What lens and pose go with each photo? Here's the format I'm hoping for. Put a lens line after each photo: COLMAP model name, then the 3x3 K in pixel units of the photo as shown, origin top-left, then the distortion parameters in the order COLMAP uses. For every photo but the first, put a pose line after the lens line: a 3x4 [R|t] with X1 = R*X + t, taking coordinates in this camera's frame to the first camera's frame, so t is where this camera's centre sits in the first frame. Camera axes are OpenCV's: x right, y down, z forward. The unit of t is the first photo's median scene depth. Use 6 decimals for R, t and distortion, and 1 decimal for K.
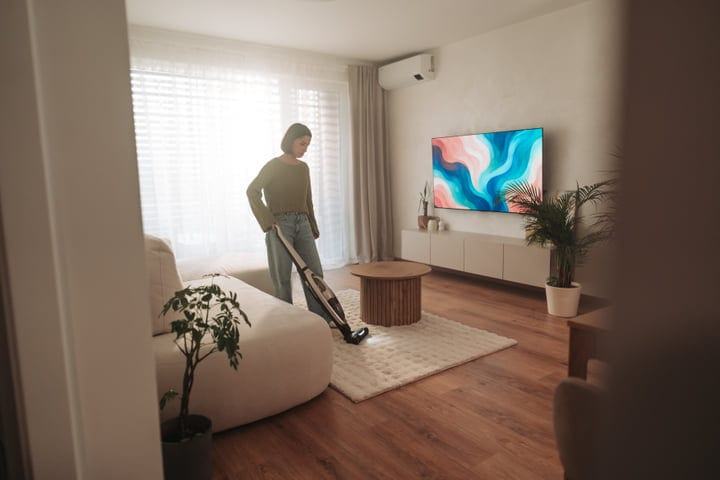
lens RADIAL K [[480.6, 0, 361.5], [0, 480.6, 227.0], [0, 0, 1]] dist [0.039760, -0.003499]
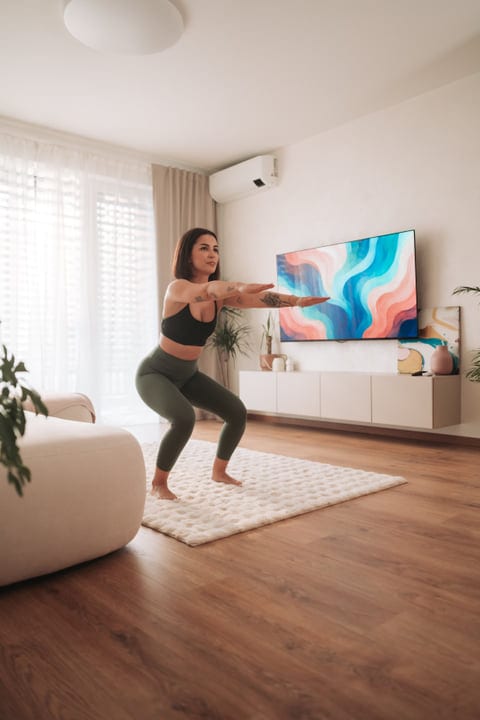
lens RADIAL K [[559.3, 0, 238.2], [0, 559.3, 360.8], [0, 0, 1]] dist [-0.018989, 0.030098]
pose [[0.996062, 0.002115, 0.088638, 0.001177], [0.006285, 0.995516, -0.094380, 0.085820], [-0.088440, 0.094566, 0.991582, 0.112714]]
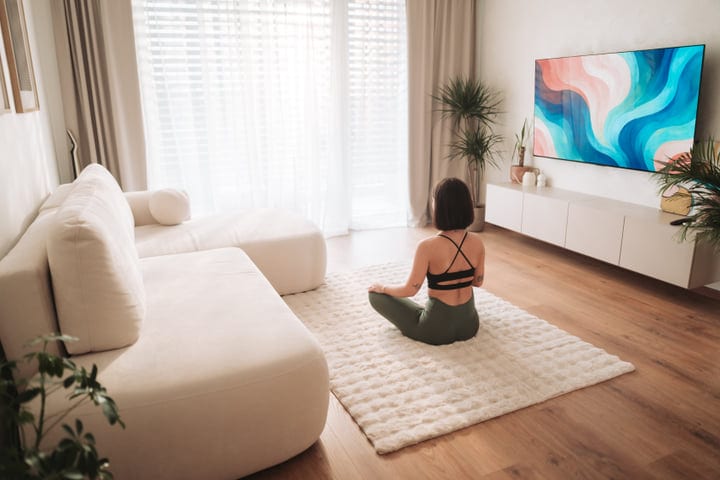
lens RADIAL K [[515.1, 0, 353.5], [0, 515.1, 238.2], [0, 0, 1]] dist [-0.057017, 0.023755]
pose [[0.975875, 0.058769, -0.210273, 0.061110], [-0.025561, 0.987222, 0.157288, -0.036315], [0.216829, -0.148119, 0.964907, 0.182051]]
